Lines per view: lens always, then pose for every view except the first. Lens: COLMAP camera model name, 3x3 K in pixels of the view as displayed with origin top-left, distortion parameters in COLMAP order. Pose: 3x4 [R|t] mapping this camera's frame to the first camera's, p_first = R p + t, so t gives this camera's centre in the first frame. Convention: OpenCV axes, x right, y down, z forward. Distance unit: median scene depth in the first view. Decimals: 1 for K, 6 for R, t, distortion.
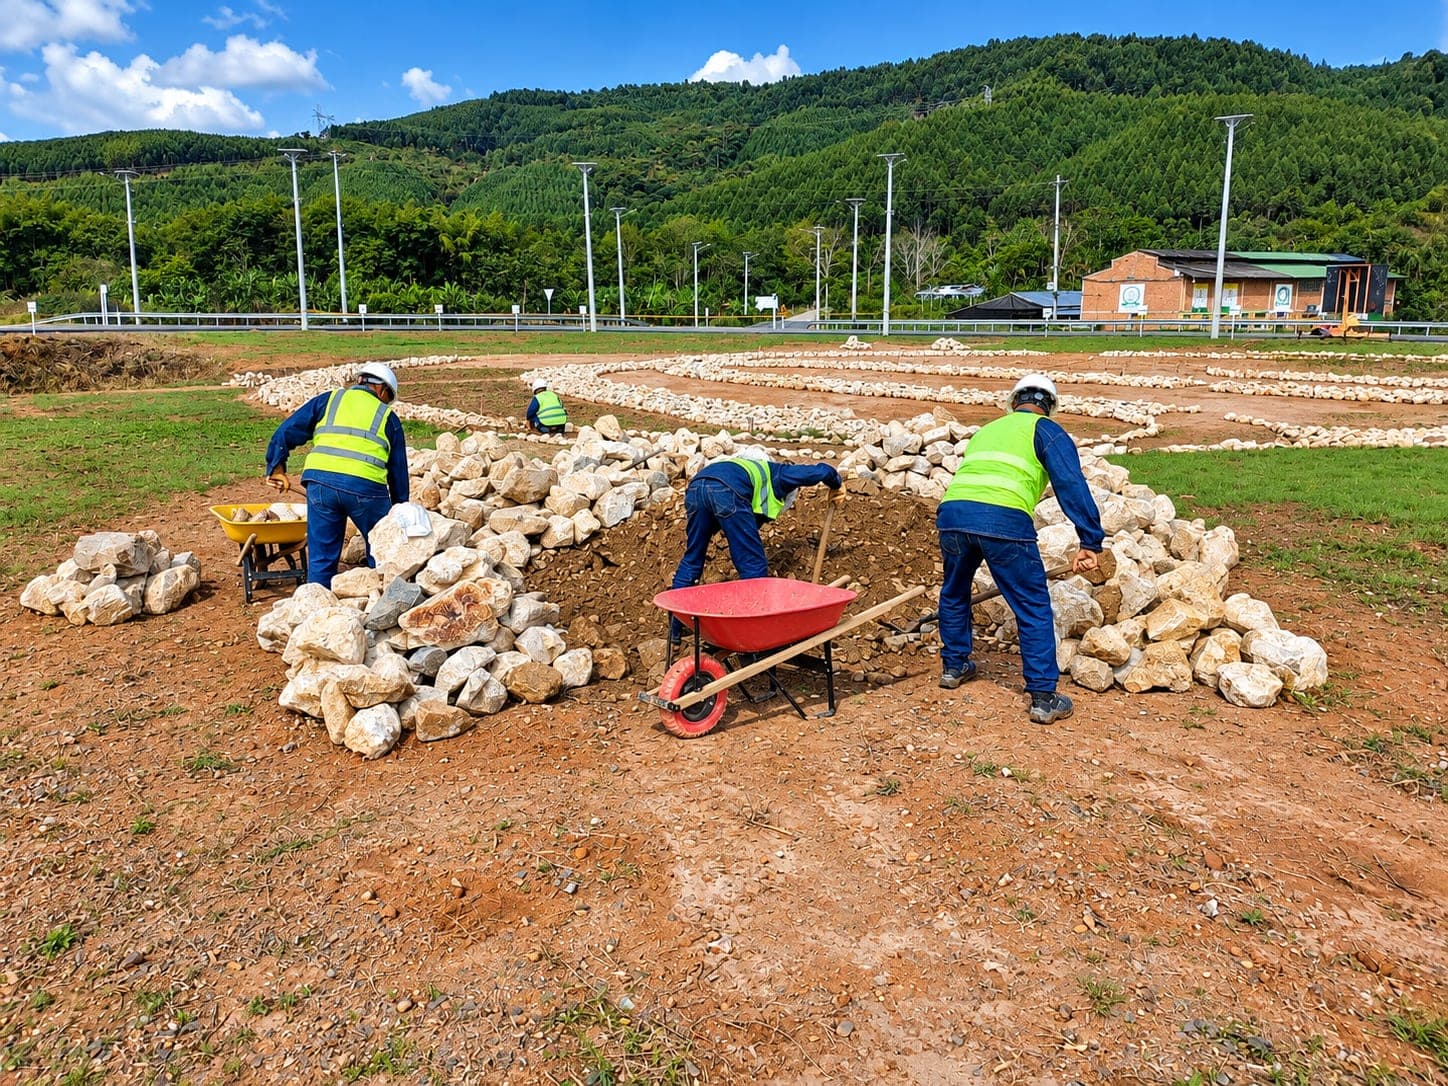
lens RADIAL K [[1158.8, 0, 724.0], [0, 1158.8, 543.0], [0, 0, 1]] dist [0.003829, 0.001064]
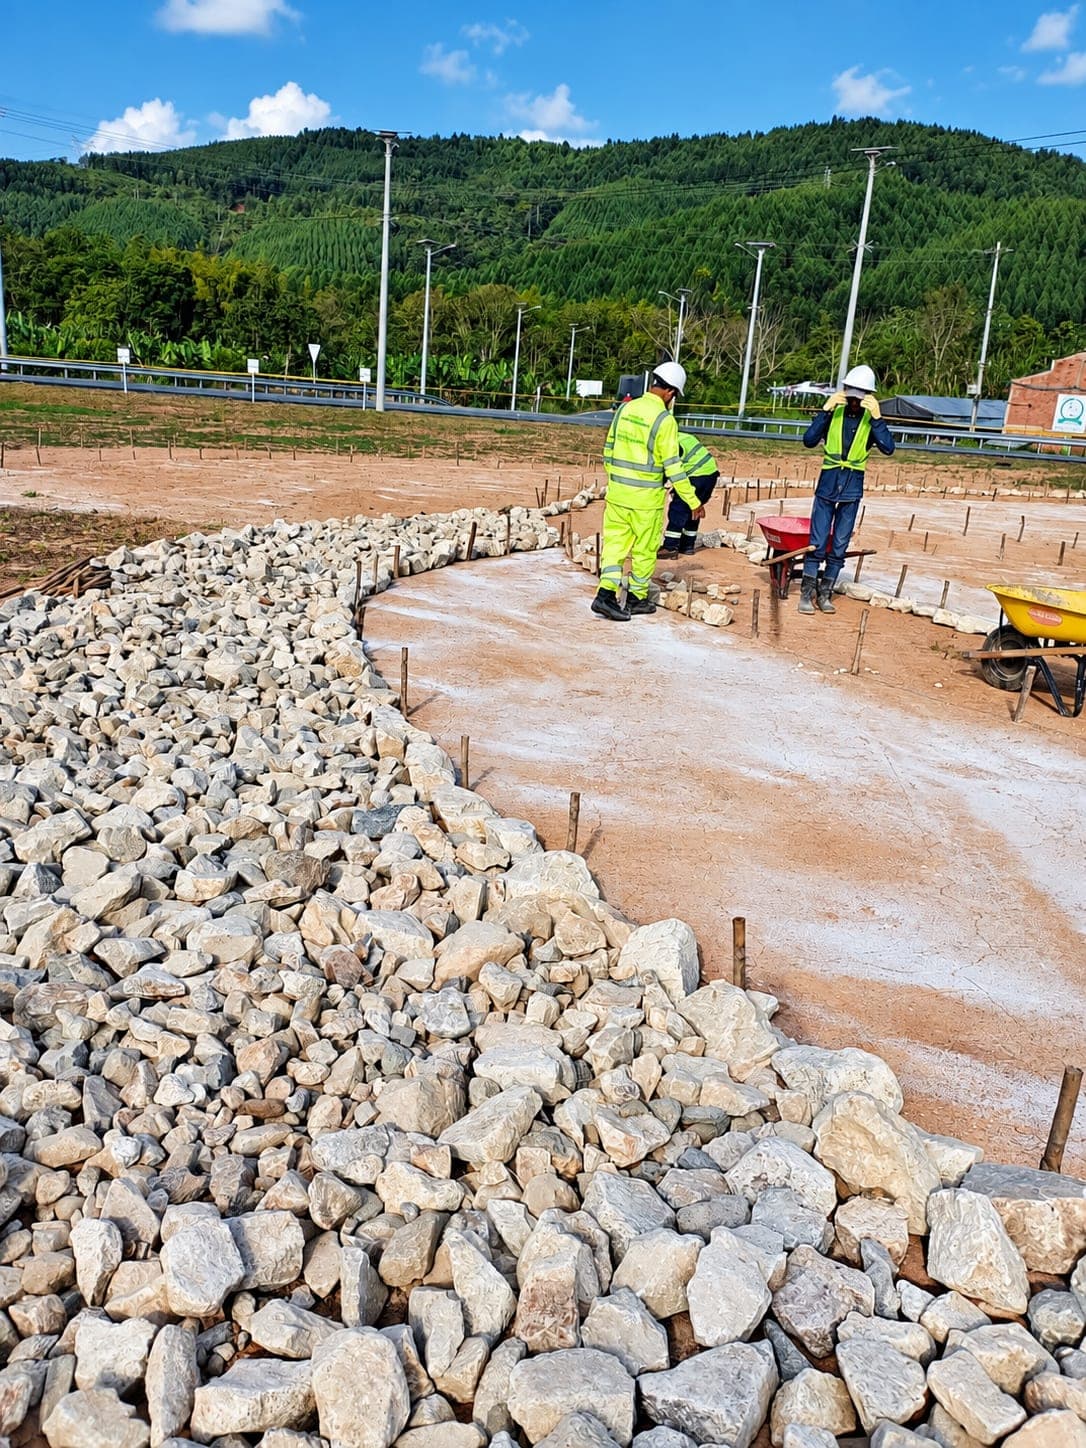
lens RADIAL K [[1147.5, 0, 543.0], [0, 1147.5, 724.0], [0, 0, 1]] dist [-0.060267, 0.000839]
pose [[0.997891, 0.052289, 0.038467, -0.023911], [-0.055186, 0.995379, 0.078576, -0.040988], [-0.034180, -0.080533, 0.996166, 0.230857]]
